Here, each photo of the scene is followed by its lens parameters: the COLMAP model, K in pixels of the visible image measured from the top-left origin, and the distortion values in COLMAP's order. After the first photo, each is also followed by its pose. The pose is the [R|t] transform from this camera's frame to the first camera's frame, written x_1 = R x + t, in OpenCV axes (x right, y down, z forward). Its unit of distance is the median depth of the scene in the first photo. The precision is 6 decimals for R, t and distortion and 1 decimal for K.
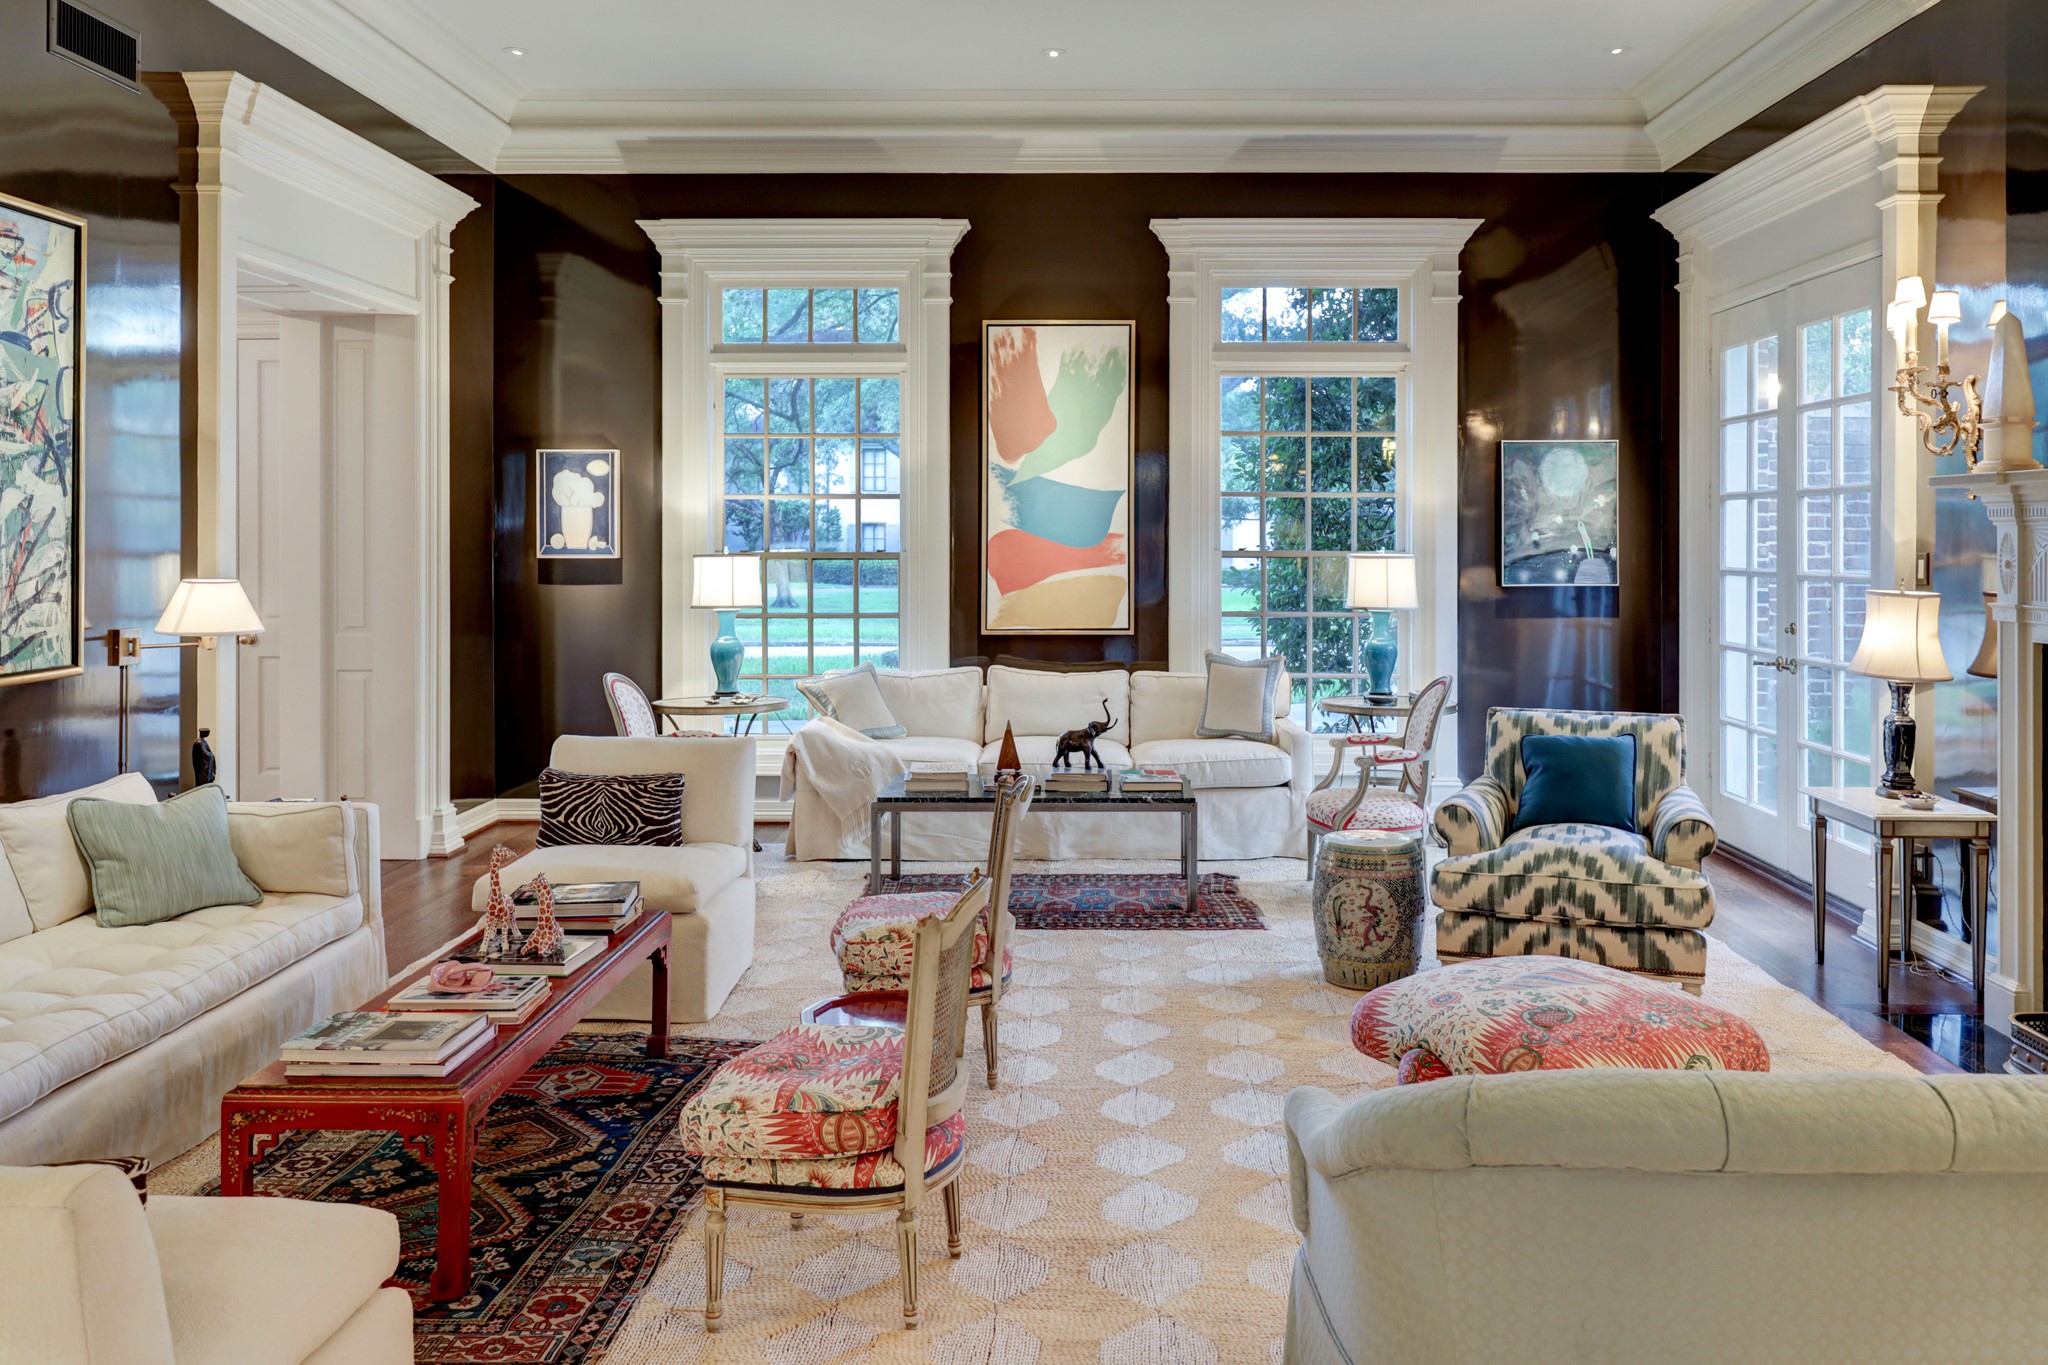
lens RADIAL K [[1590.5, 0, 1027.1], [0, 1590.5, 534.1], [0, 0, 1]] dist [0.001921, -0.003645]
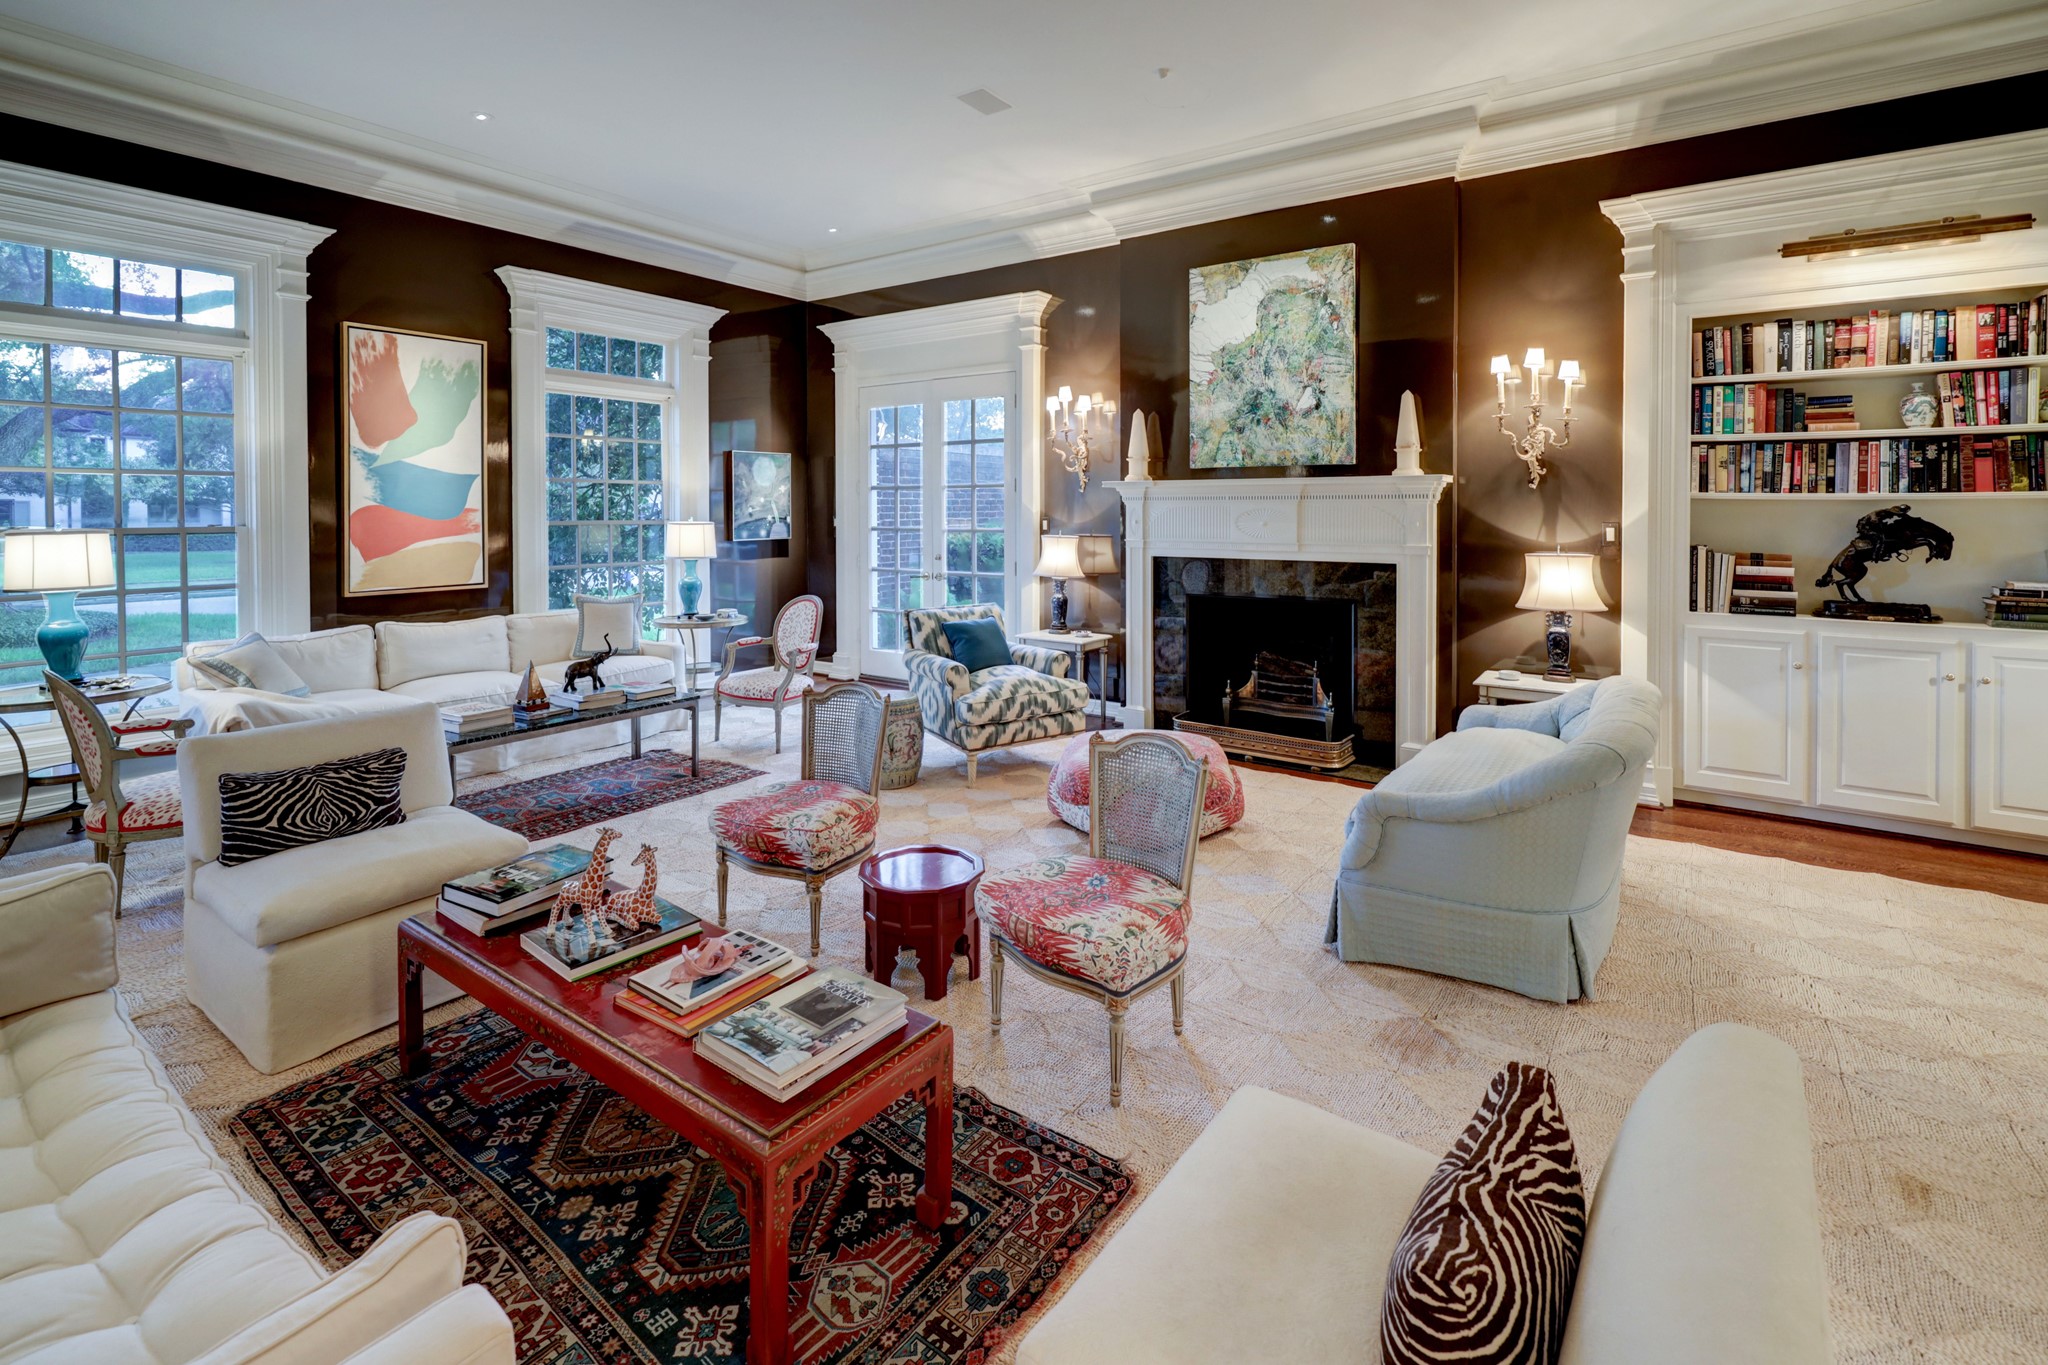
lens RADIAL K [[933.1, 0, 1024.4], [0, 933.1, 518.5], [0, 0, 1]] dist [0.002152, 0.000513]
pose [[0.558639, -0.009791, 0.829353, -0.321885], [0.001028, 0.999938, 0.011113, -0.000166], [-0.829410, -0.005356, 0.558614, 0.228032]]
